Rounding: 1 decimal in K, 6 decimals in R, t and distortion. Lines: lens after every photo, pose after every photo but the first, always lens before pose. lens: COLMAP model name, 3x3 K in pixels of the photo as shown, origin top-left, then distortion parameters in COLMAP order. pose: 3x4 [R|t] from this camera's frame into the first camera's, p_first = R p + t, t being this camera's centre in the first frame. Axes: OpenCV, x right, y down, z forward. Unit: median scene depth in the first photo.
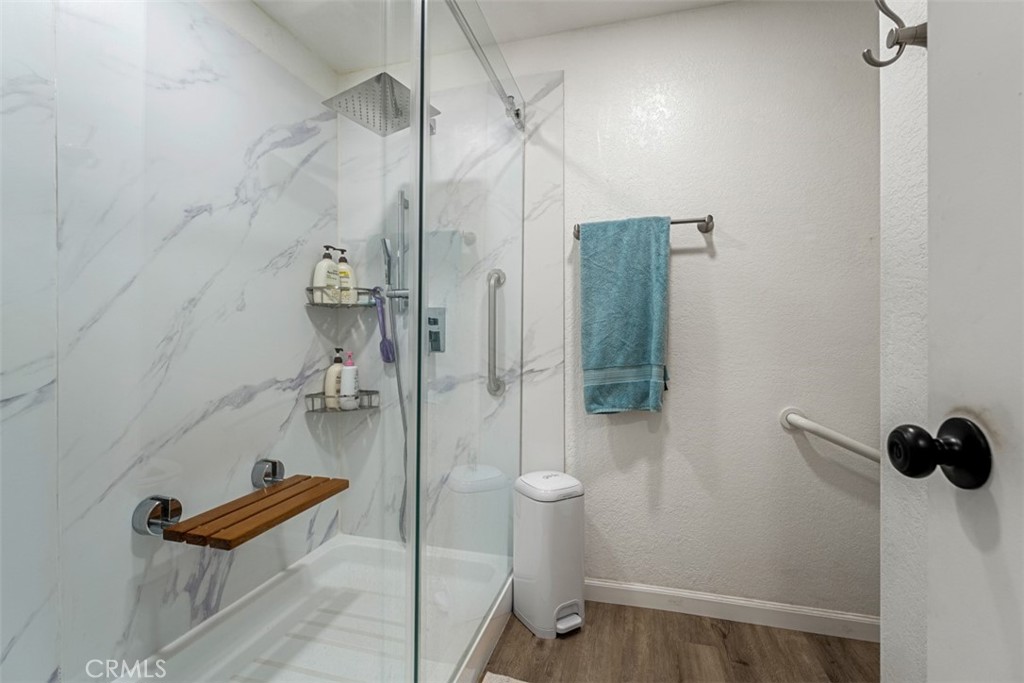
lens RADIAL K [[458.7, 0, 512.0], [0, 458.7, 341.5], [0, 0, 1]] dist [0.003129, 0.000521]
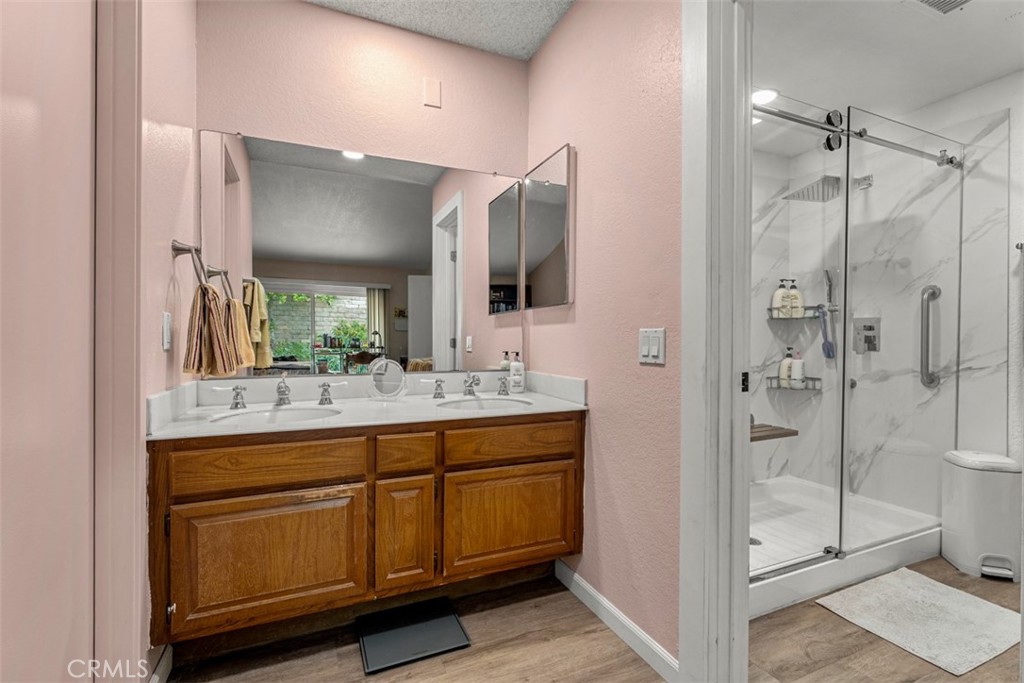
lens RADIAL K [[458.7, 0, 512.0], [0, 458.7, 341.5], [0, 0, 1]] dist [0.003129, 0.000521]
pose [[0.634801, 0.004320, -0.772664, 0.202840], [-0.007021, 0.999975, -0.000177, 0.002245], [0.772644, 0.005537, 0.634816, -0.648369]]
